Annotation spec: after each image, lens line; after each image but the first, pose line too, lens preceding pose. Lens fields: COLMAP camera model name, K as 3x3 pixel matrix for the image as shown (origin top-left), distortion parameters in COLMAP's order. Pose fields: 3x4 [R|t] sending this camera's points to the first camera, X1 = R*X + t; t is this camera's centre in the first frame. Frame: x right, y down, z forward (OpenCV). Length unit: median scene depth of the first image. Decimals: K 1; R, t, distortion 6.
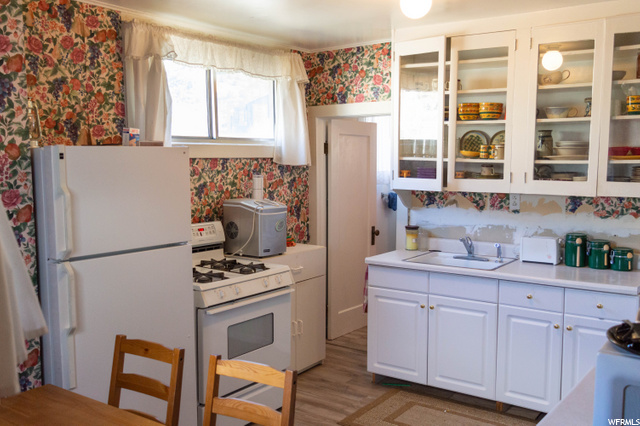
lens RADIAL K [[629.9, 0, 320.6], [0, 629.9, 215.8], [0, 0, 1]] dist [0.017512, 0.000000]
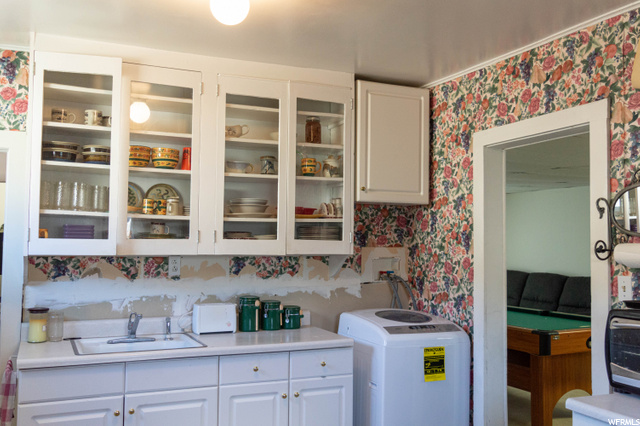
lens RADIAL K [[622.6, 0, 319.7], [0, 622.6, 214.5], [0, 0, 1]] dist [-0.011223, 0.000000]
pose [[0.499657, 0.041470, 0.865230, -0.339420], [0.076557, 0.992831, -0.091796, 0.000286], [-0.862834, 0.112106, 0.492900, 0.413717]]
